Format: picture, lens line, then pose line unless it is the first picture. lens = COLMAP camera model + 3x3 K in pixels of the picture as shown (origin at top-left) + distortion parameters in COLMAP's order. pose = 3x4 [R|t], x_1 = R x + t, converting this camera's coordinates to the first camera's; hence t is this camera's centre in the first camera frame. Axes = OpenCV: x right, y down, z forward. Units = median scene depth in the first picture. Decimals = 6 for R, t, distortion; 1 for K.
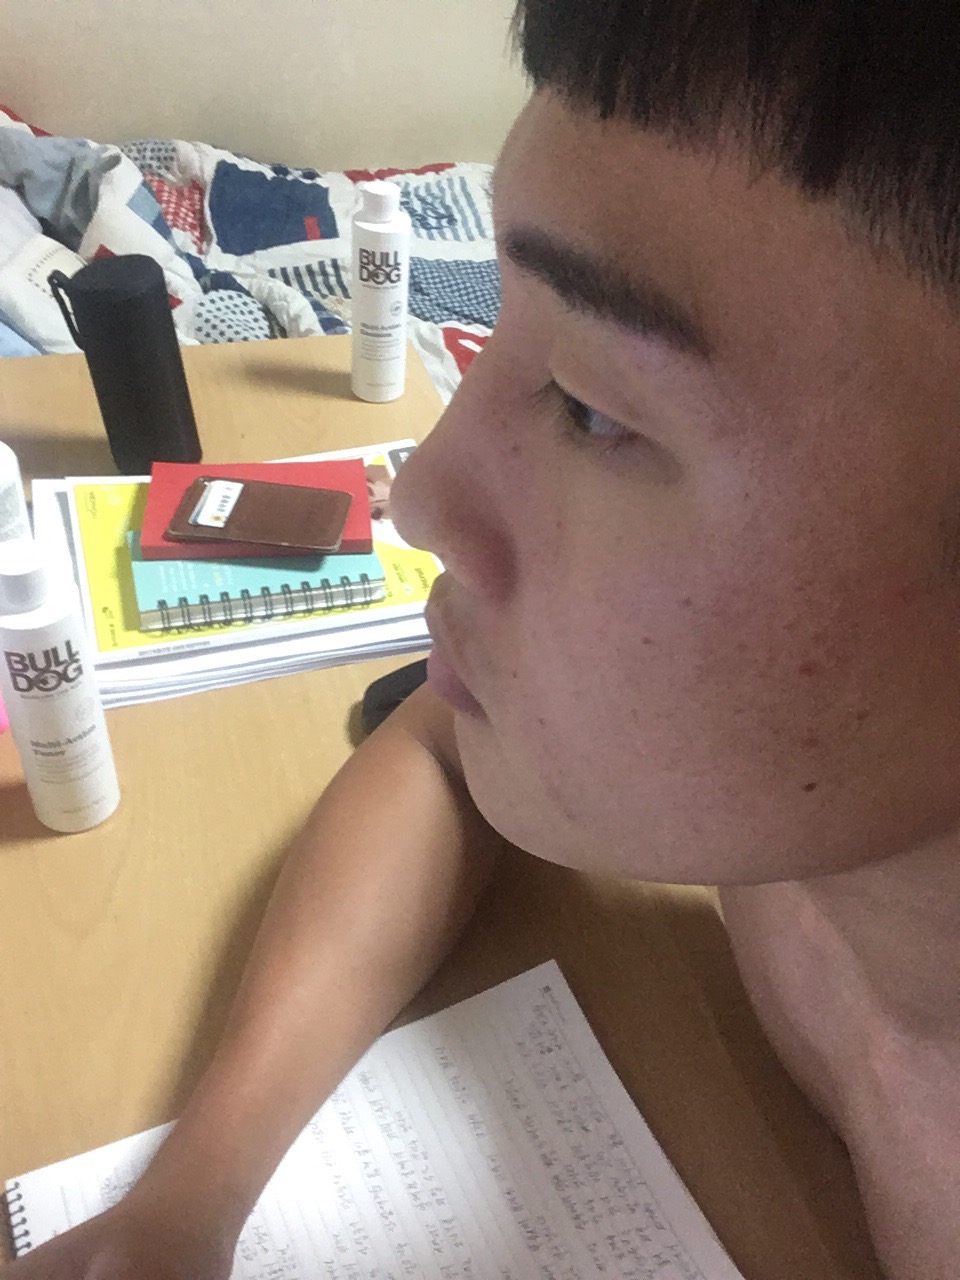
lens RADIAL K [[1159.8, 0, 476.0], [0, 1159.8, 646.9], [0, 0, 1]] dist [0.019162, 0.000300]
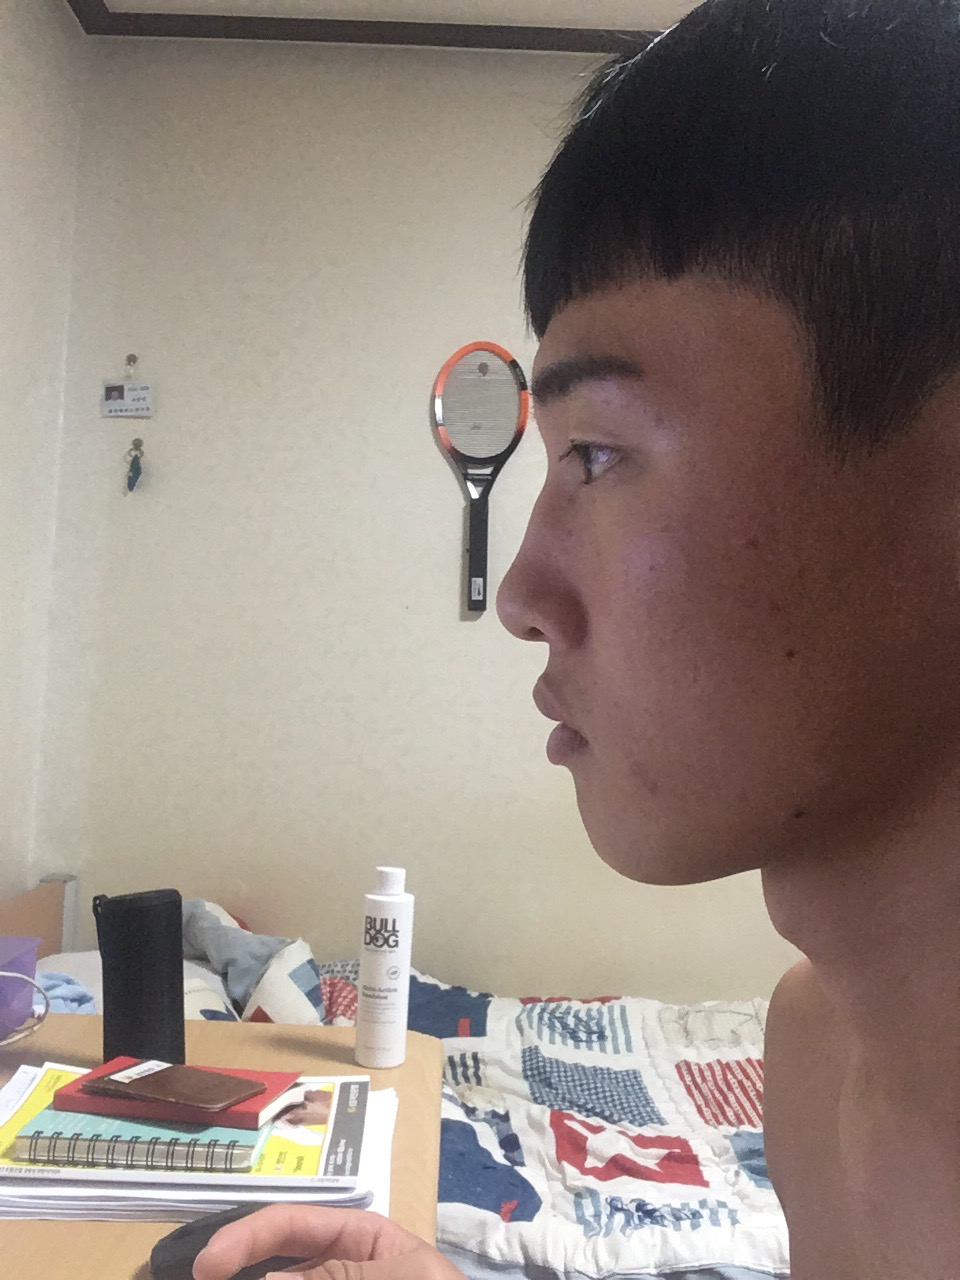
lens RADIAL K [[1159.8, 0, 482.5], [0, 1159.8, 645.1], [0, 0, 1]] dist [0.019162, 0.000300]
pose [[0.962813, -0.031089, -0.268375, 0.180198], [-0.169515, 0.703976, -0.689697, 0.134860], [0.210372, 0.709543, 0.672527, 0.025674]]
